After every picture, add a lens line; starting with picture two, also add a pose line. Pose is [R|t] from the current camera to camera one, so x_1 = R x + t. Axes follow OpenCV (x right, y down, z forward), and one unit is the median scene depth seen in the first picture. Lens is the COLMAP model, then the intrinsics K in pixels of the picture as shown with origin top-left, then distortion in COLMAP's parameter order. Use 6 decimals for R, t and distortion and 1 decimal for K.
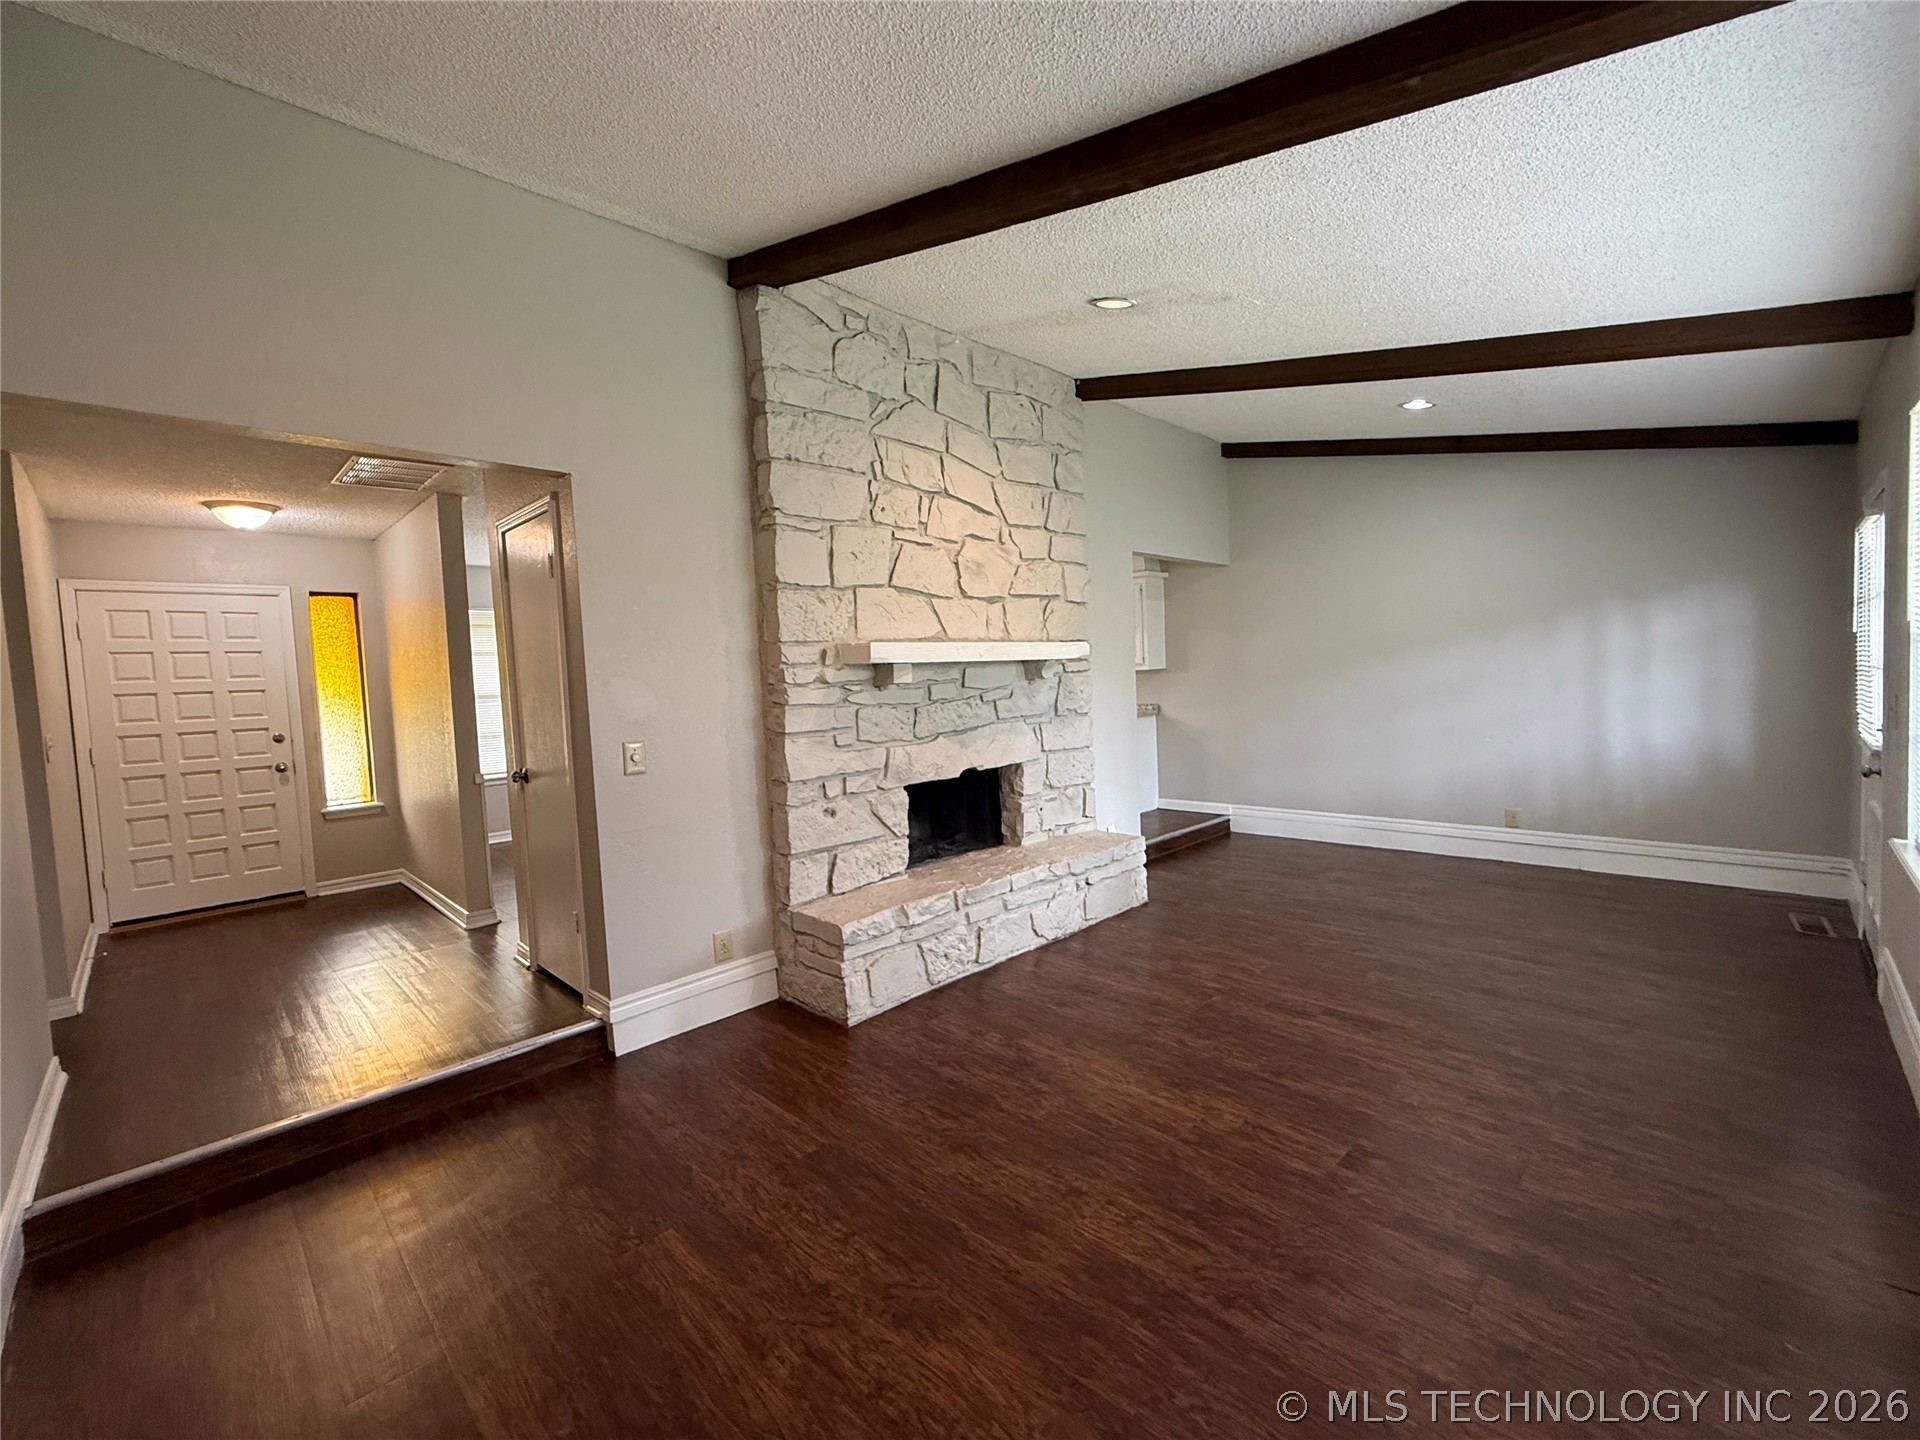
lens RADIAL K [[805.6, 0, 960.0], [0, 805.6, 720.0], [0, 0, 1]] dist [0.000509, 0.000165]
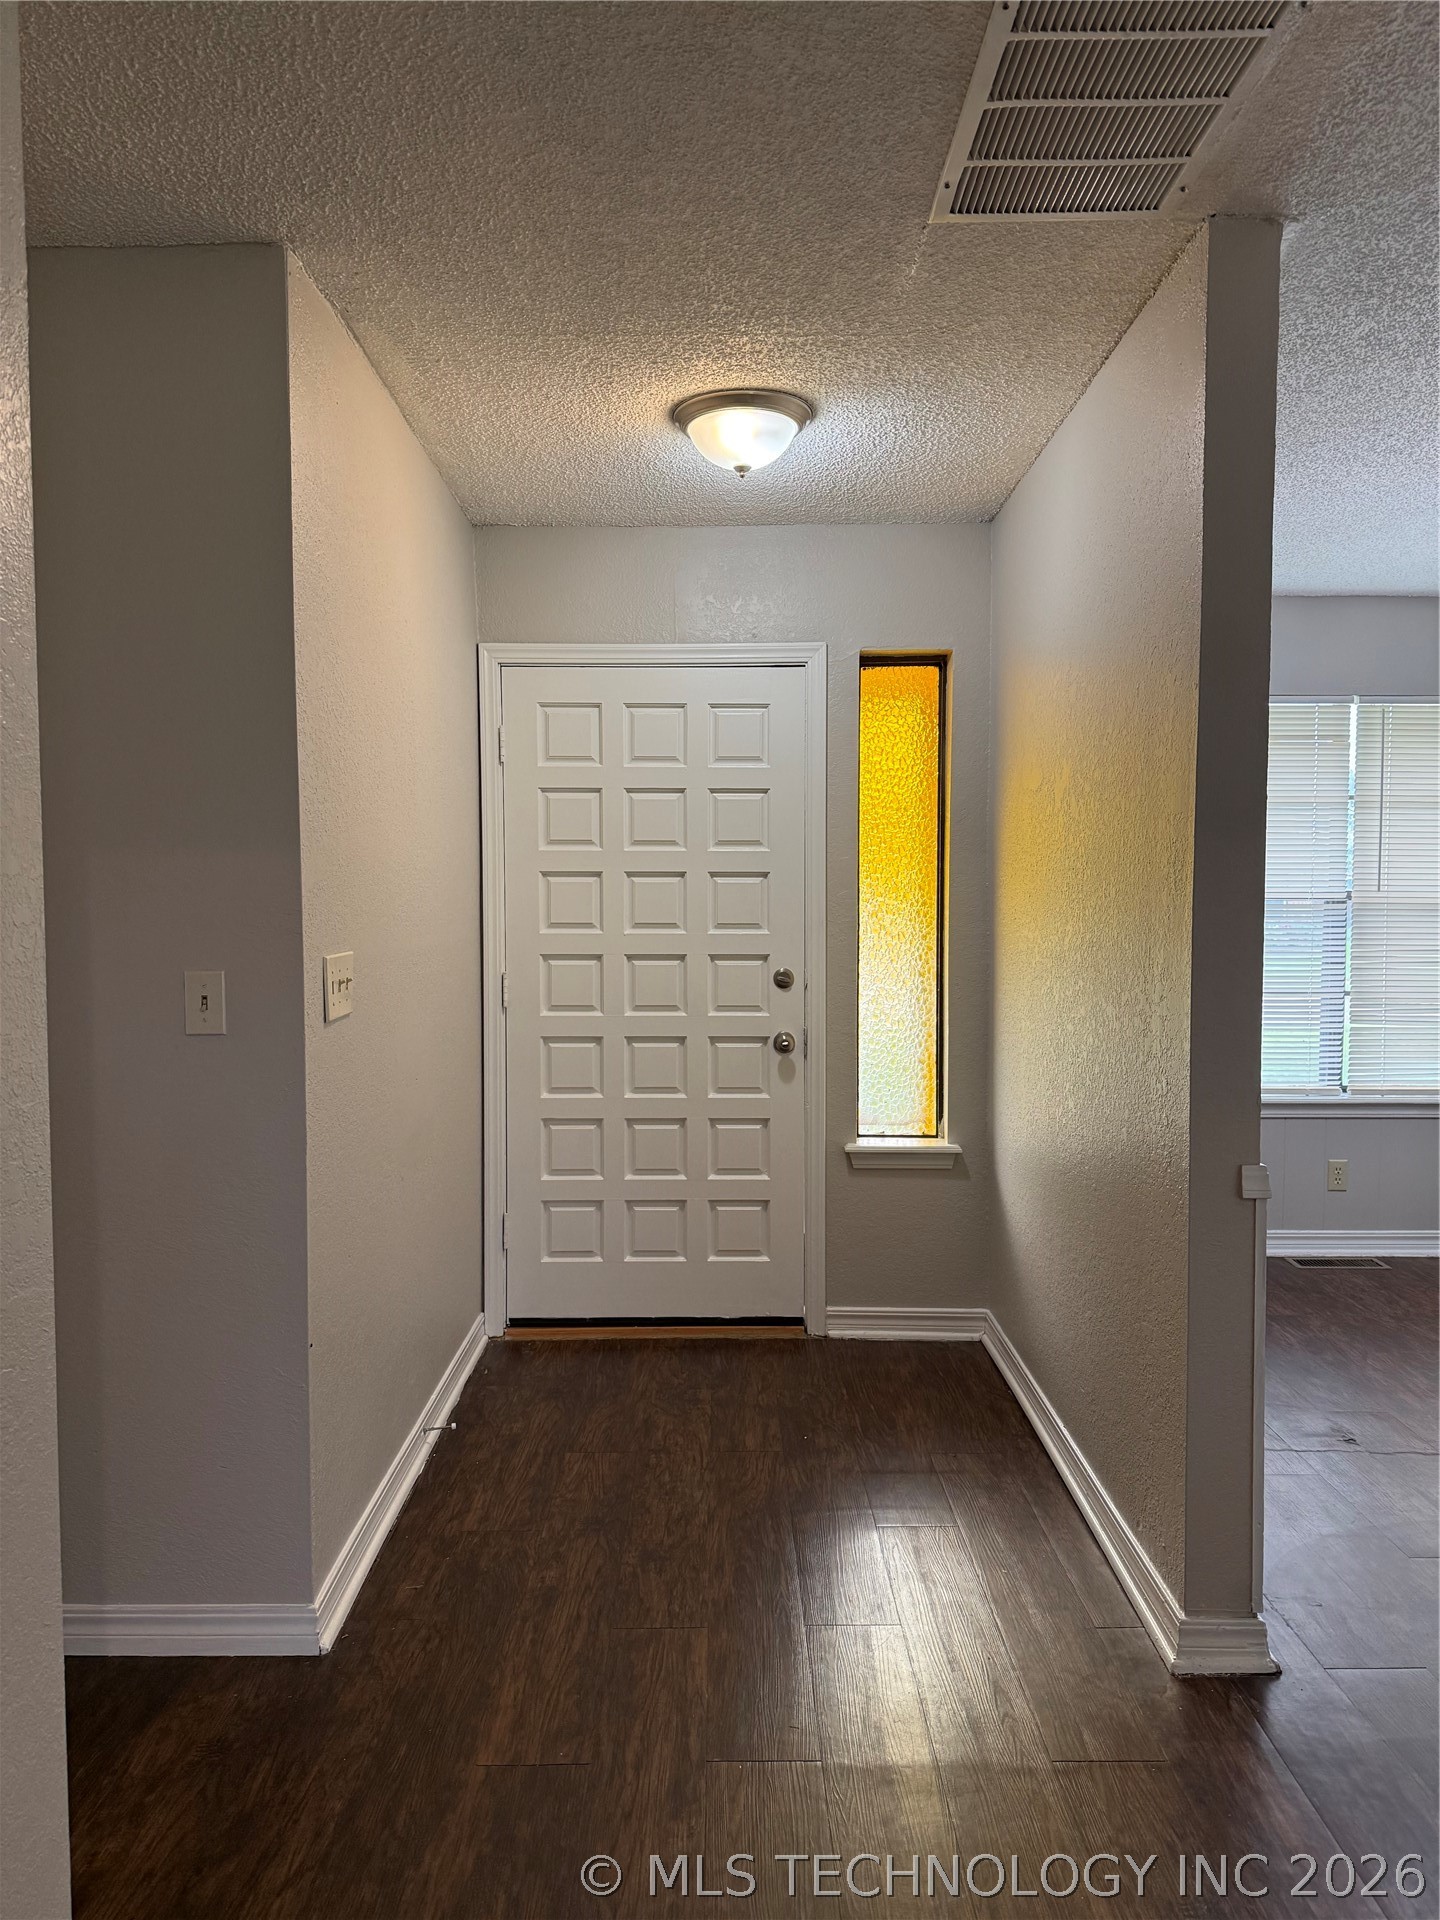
lens RADIAL K [[1338.9, 0, 720.0], [0, 1338.9, 960.0], [0, 0, 1]] dist [0.002686, 0.000612]
pose [[0.708575, 0.069030, -0.702251, -0.337187], [-0.071217, 0.997118, 0.026157, -0.005449], [0.702032, 0.031478, 0.711449, 0.432757]]
